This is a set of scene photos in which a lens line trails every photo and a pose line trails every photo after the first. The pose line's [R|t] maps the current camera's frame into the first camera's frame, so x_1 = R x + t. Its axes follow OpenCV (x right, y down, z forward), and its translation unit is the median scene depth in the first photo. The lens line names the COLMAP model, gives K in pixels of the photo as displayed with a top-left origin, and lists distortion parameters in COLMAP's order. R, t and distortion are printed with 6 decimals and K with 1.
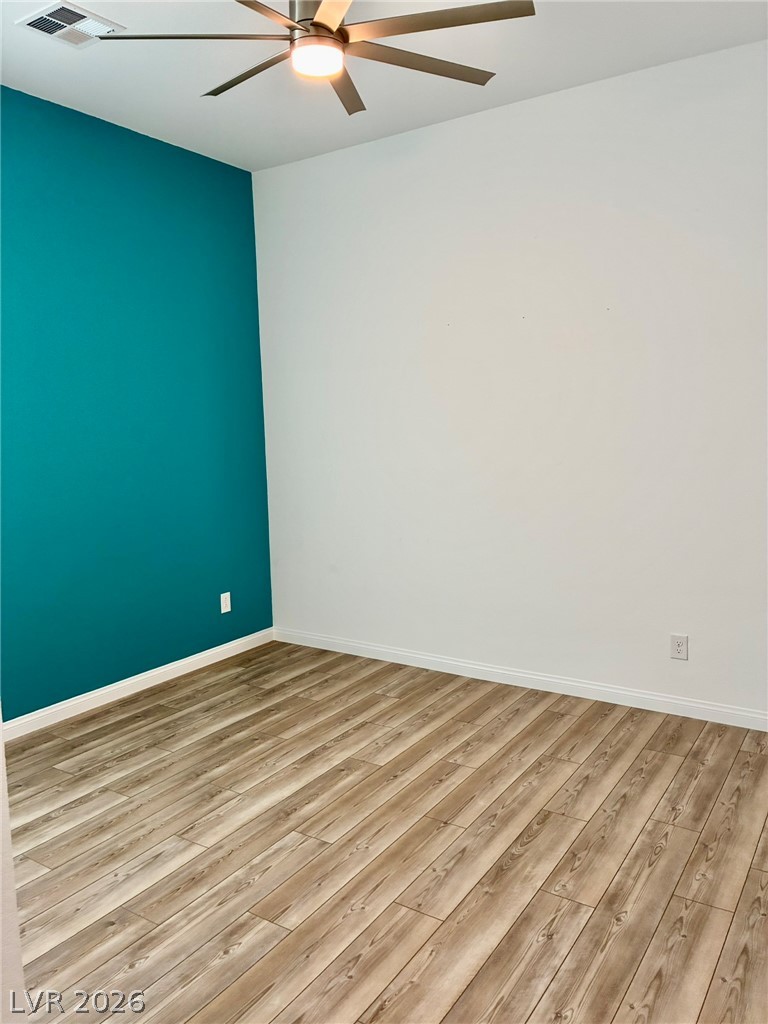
lens RADIAL K [[776.1, 0, 383.7], [0, 776.1, 511.7], [0, 0, 1]] dist [0.051614, -0.064833]
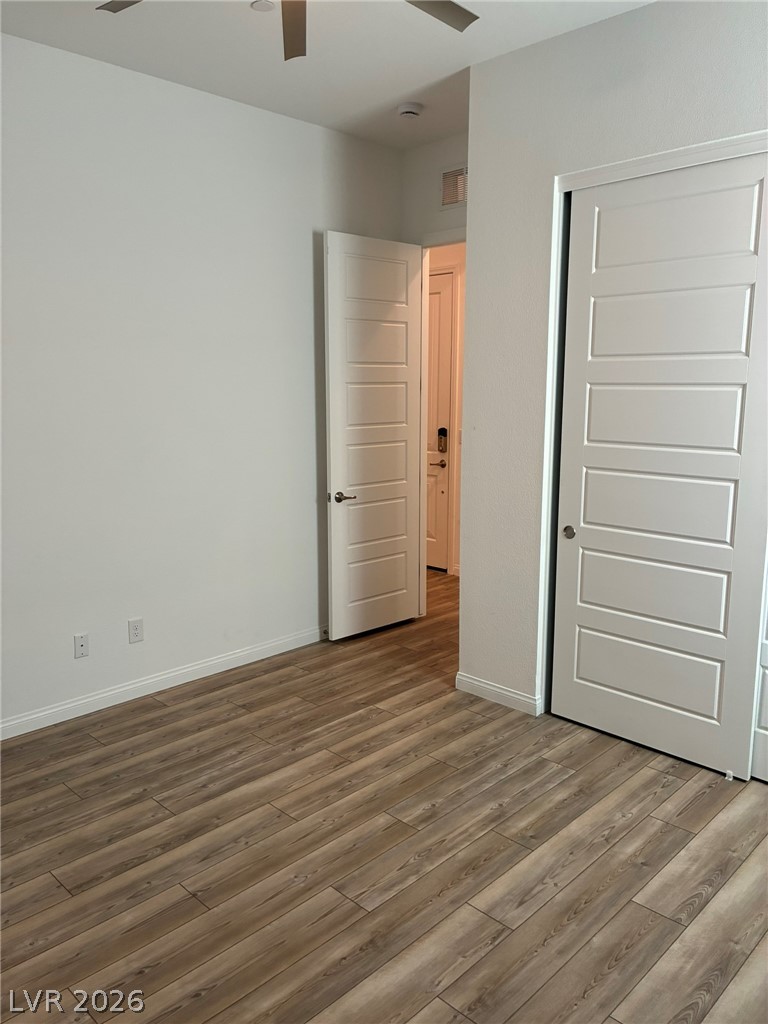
lens RADIAL K [[776.1, 0, 383.3], [0, 776.1, 512.1], [0, 0, 1]] dist [0.051614, -0.064833]
pose [[-0.981572, -0.006941, 0.190966, -0.323945], [0.046966, 0.959923, 0.276300, -0.262865], [-0.185231, 0.280177, -0.941908, 1.877583]]
